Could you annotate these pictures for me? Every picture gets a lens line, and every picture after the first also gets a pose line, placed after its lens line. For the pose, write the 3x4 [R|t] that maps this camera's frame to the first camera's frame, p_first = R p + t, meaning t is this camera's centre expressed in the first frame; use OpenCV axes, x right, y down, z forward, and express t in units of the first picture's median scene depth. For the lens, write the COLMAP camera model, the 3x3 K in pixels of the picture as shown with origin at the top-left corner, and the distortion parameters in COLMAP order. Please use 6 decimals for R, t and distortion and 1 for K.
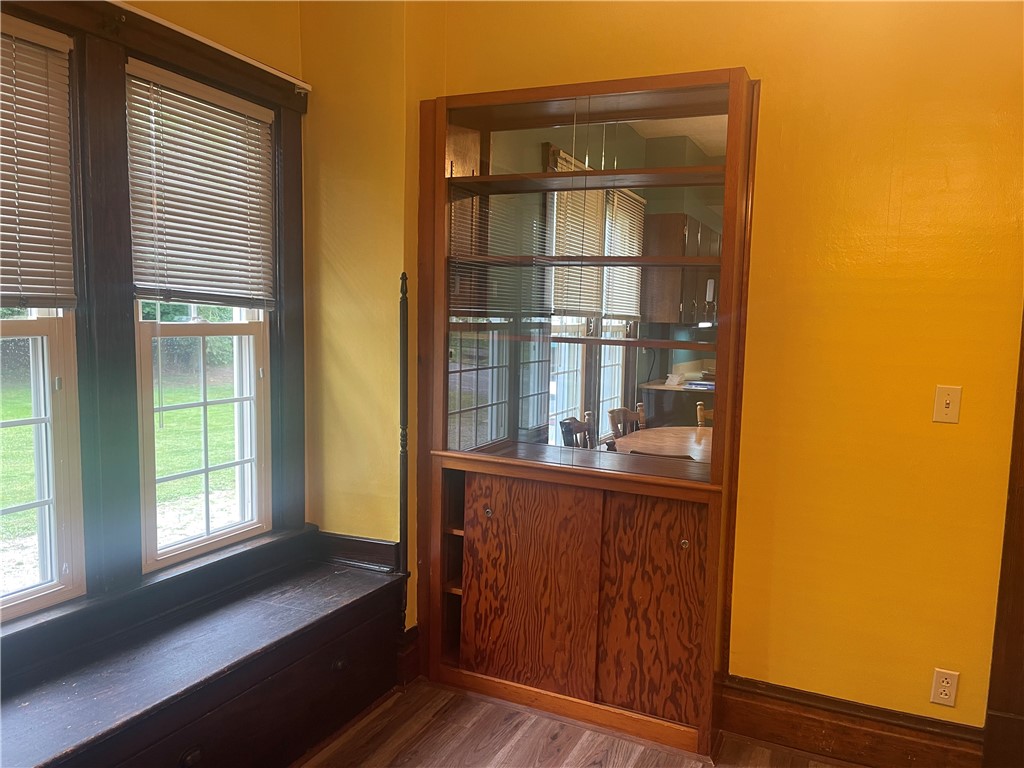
lens RADIAL K [[774.3, 0, 510.1], [0, 774.3, 390.6], [0, 0, 1]] dist [0.036850, -0.034599]
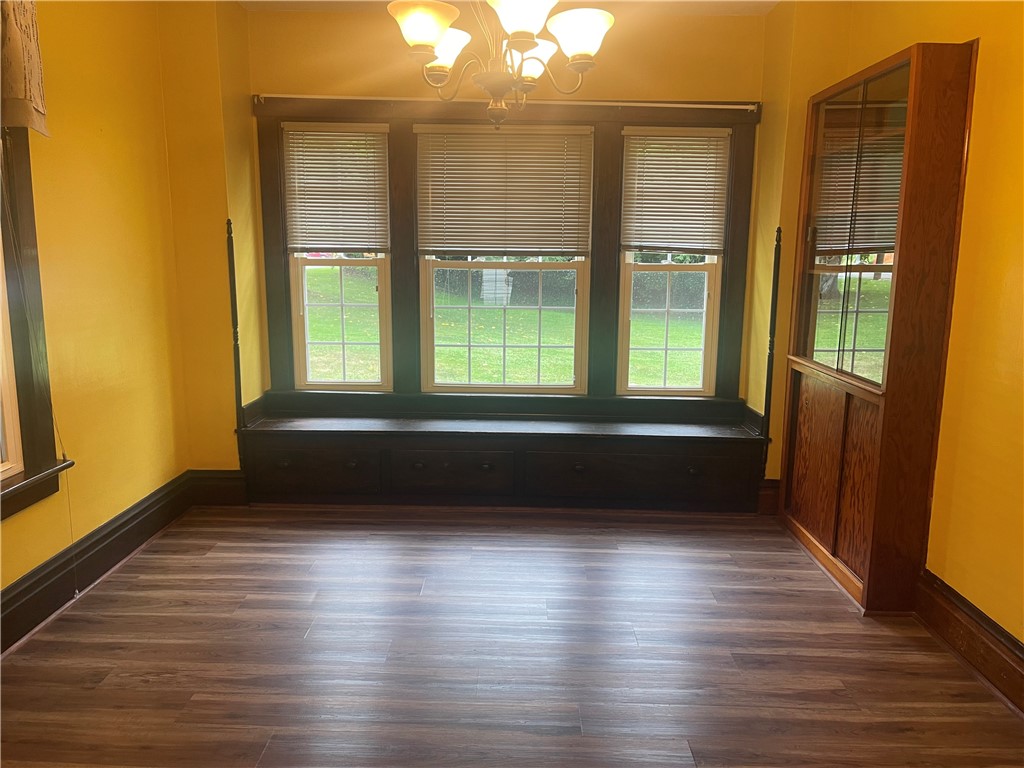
lens RADIAL K [[774.3, 0, 508.3], [0, 774.3, 383.9], [0, 0, 1]] dist [0.036850, -0.034599]
pose [[0.409404, 0.130137, -0.903024, 1.023625], [-0.089986, 0.990709, 0.101976, 0.033708], [0.907905, 0.039510, 0.417311, -0.044908]]
